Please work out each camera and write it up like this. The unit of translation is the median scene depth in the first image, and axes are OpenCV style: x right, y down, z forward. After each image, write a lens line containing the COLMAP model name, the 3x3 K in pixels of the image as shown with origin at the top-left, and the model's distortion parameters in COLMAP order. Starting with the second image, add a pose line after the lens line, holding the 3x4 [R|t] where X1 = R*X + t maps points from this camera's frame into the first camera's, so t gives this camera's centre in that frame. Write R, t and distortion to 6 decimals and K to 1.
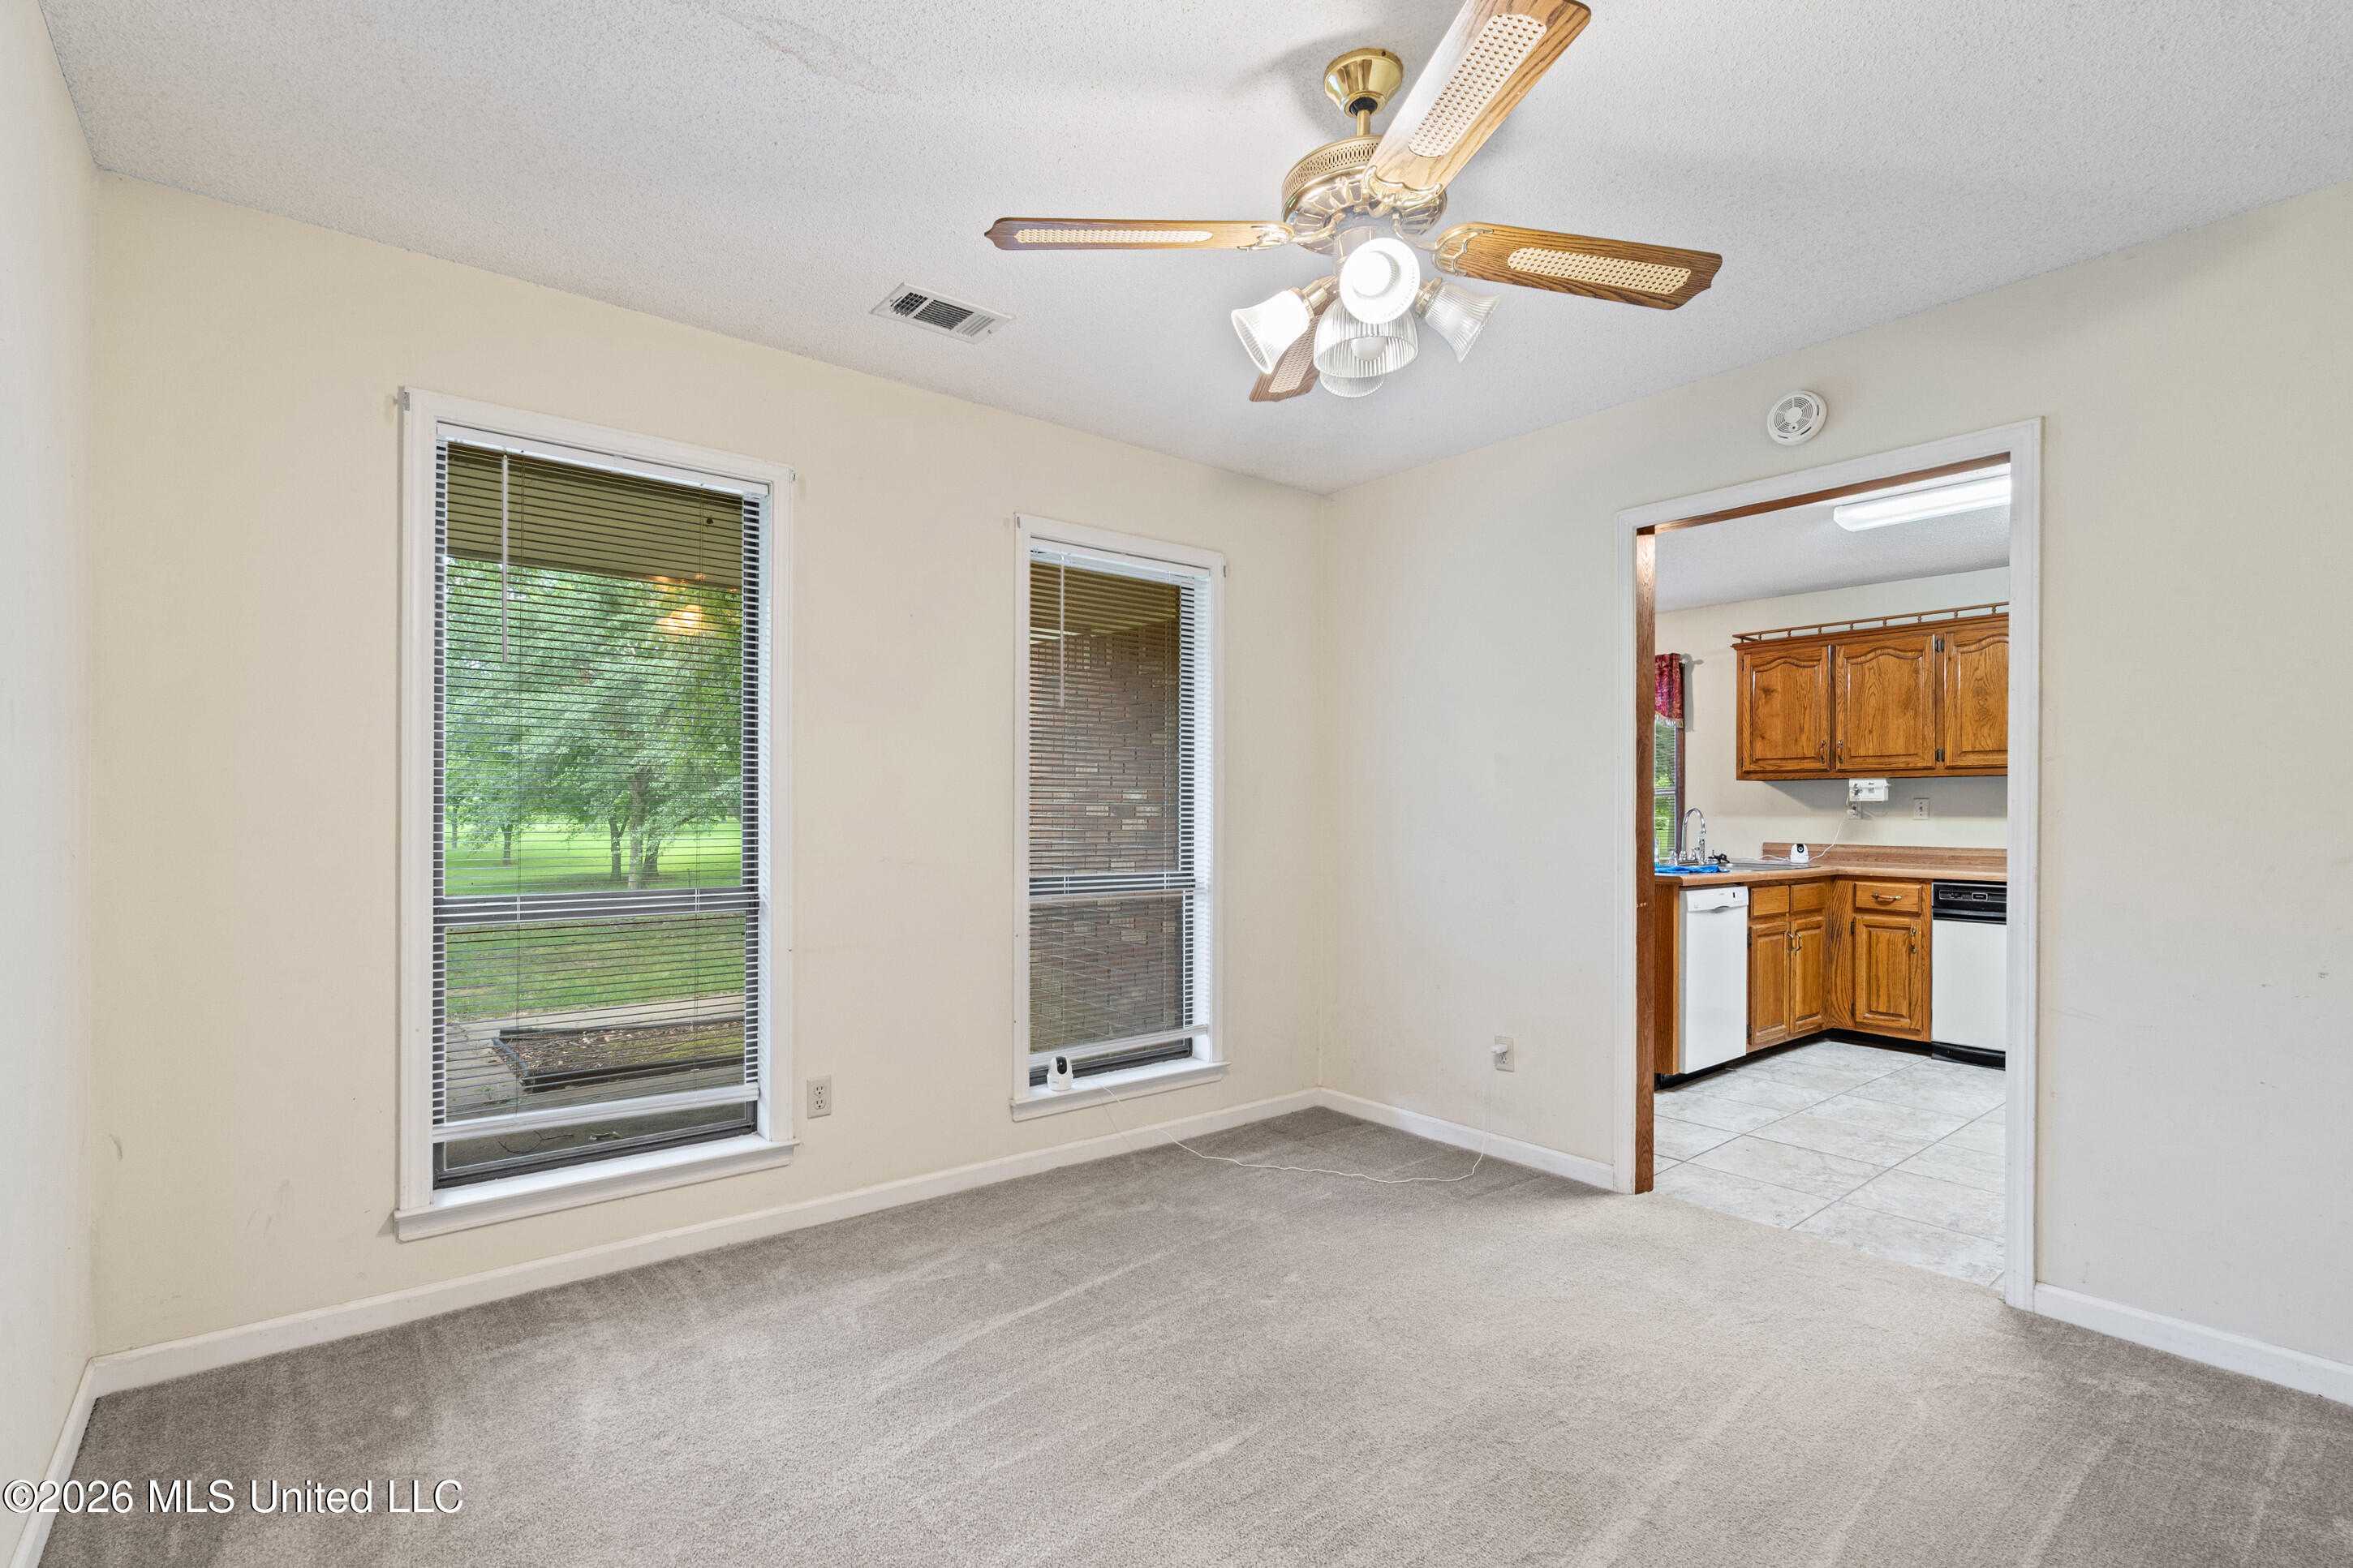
lens RADIAL K [[1082.4, 0, 1173.6], [0, 1082.4, 820.7], [0, 0, 1]] dist [-0.001446, 0.000551]
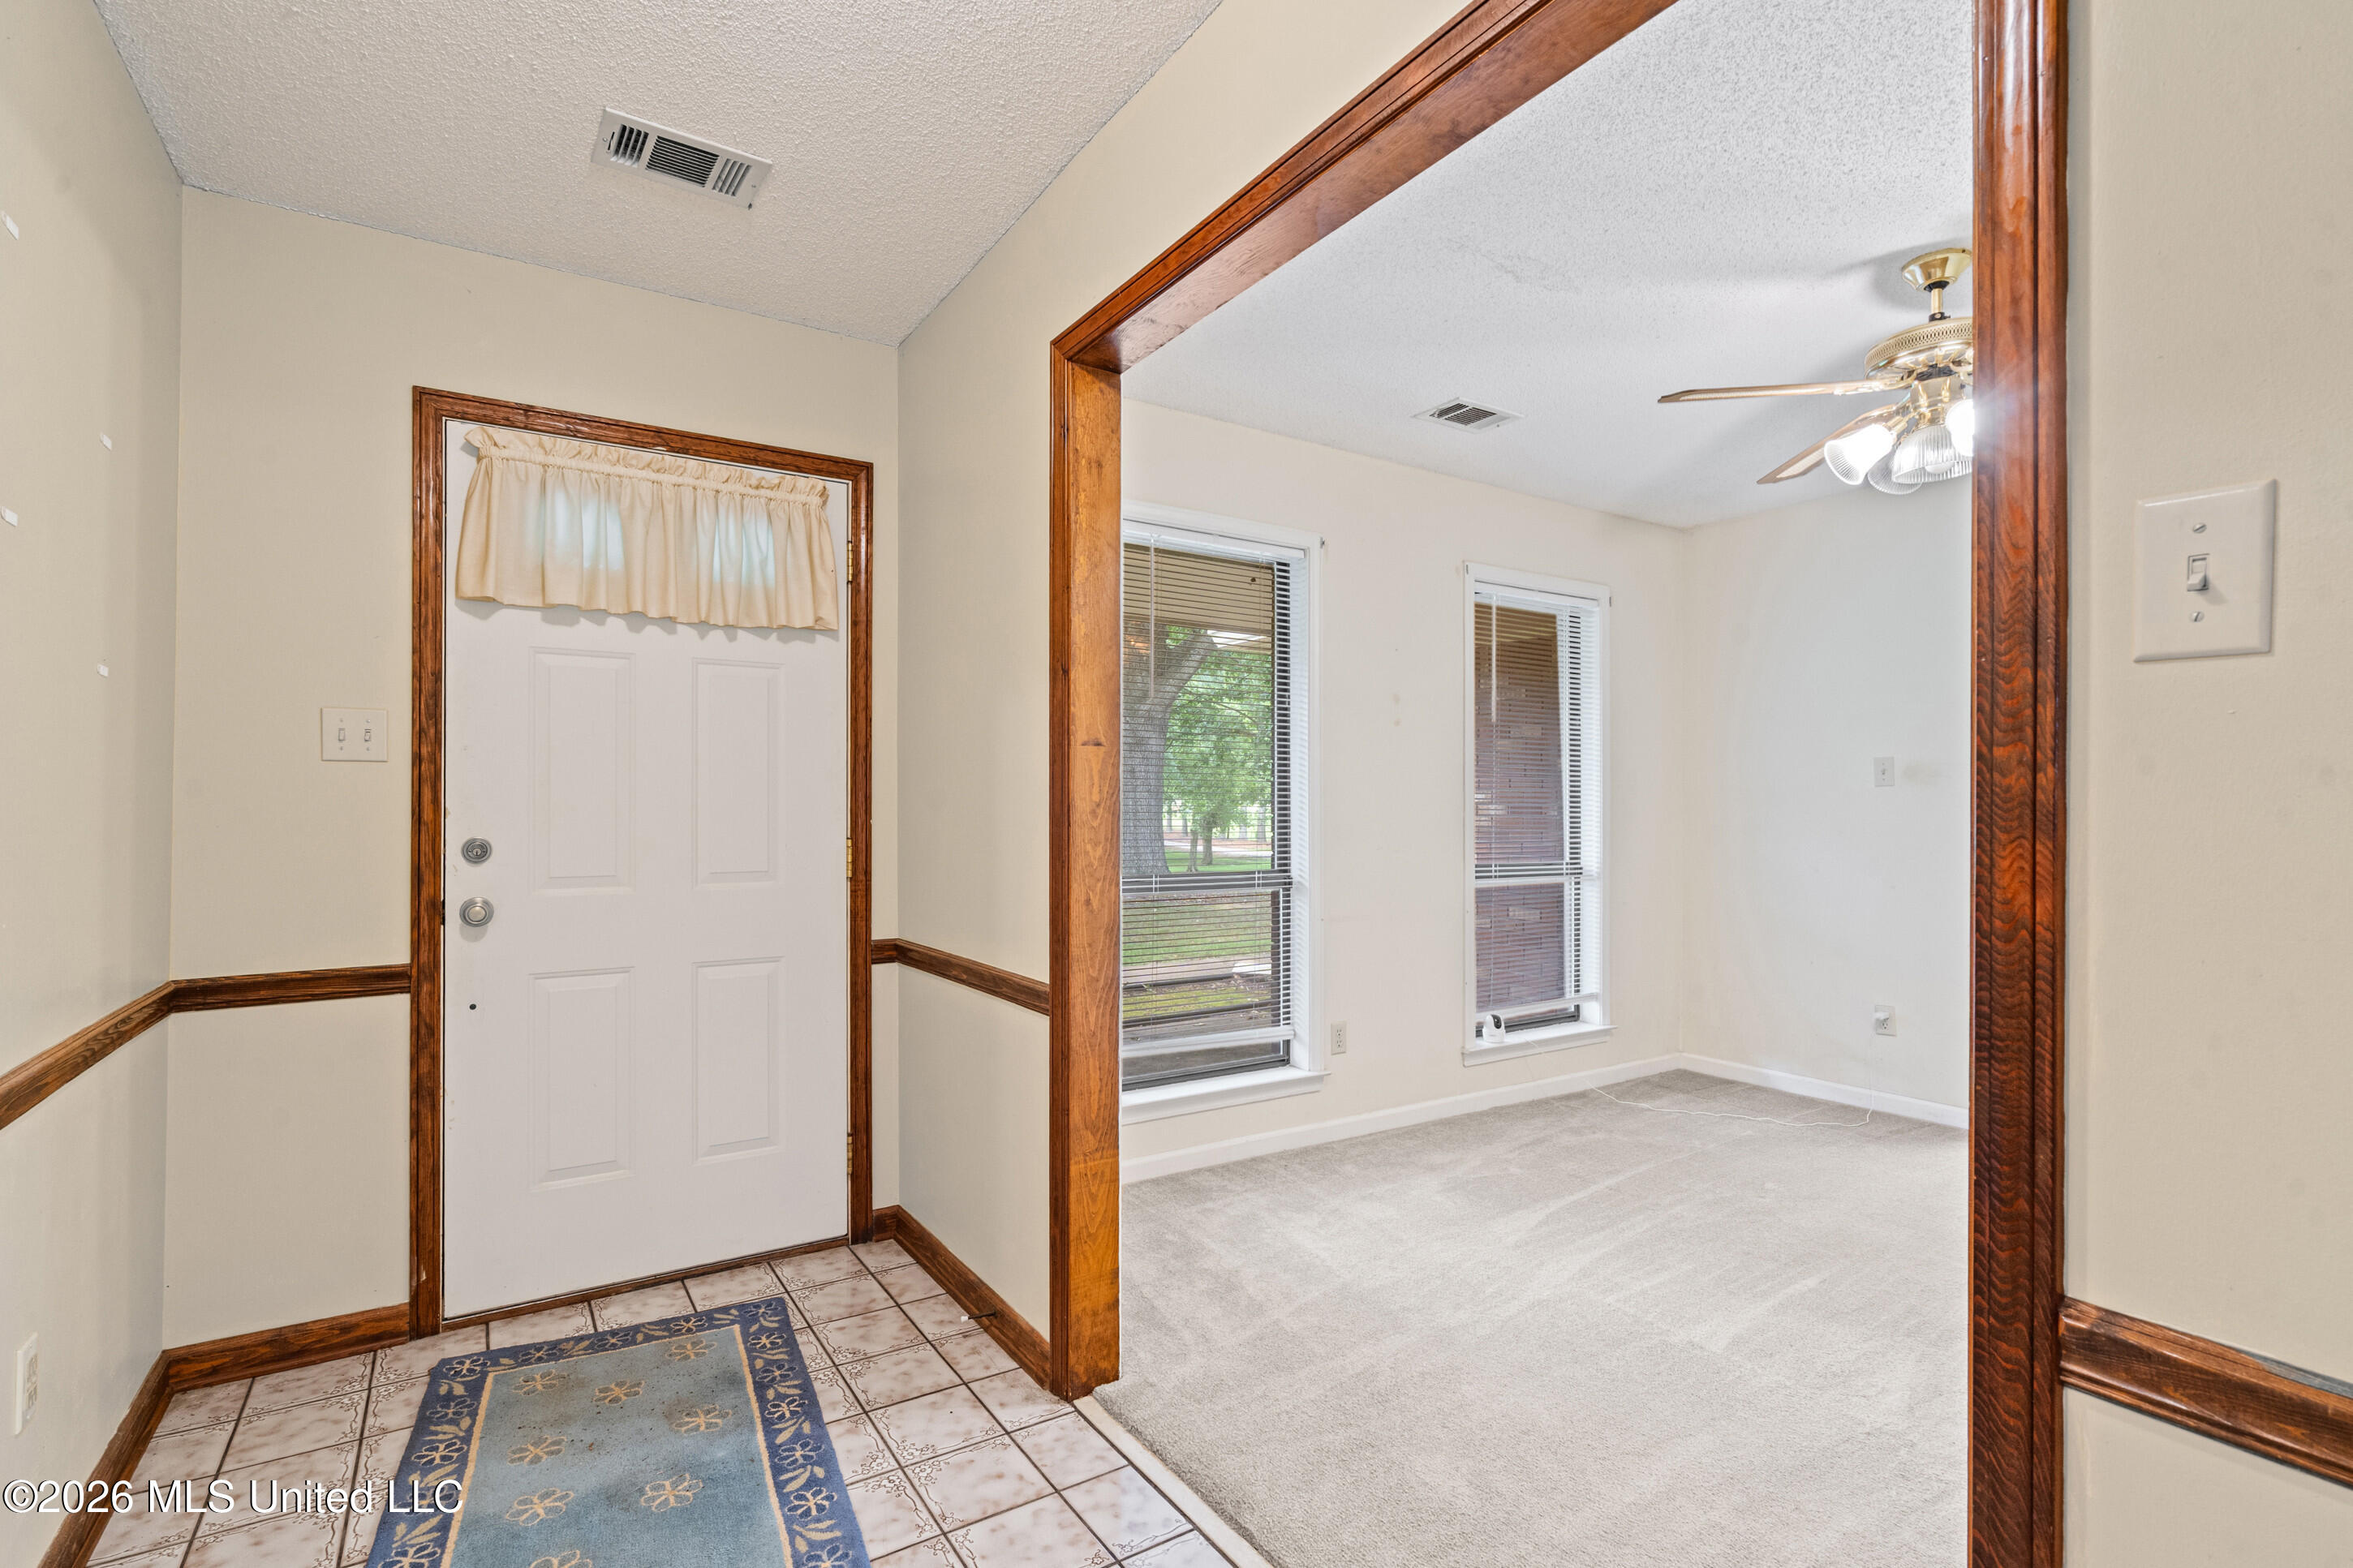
lens RADIAL K [[1091.1, 0, 1181.8], [0, 1091.1, 816.2], [0, 0, 1]] dist [-0.001391, 0.000116]
pose [[0.994325, -0.000712, -0.106380, -0.337111], [0.000369, 0.999995, -0.003245, 0.003168], [0.106382, 0.003187, 0.994320, -0.246858]]
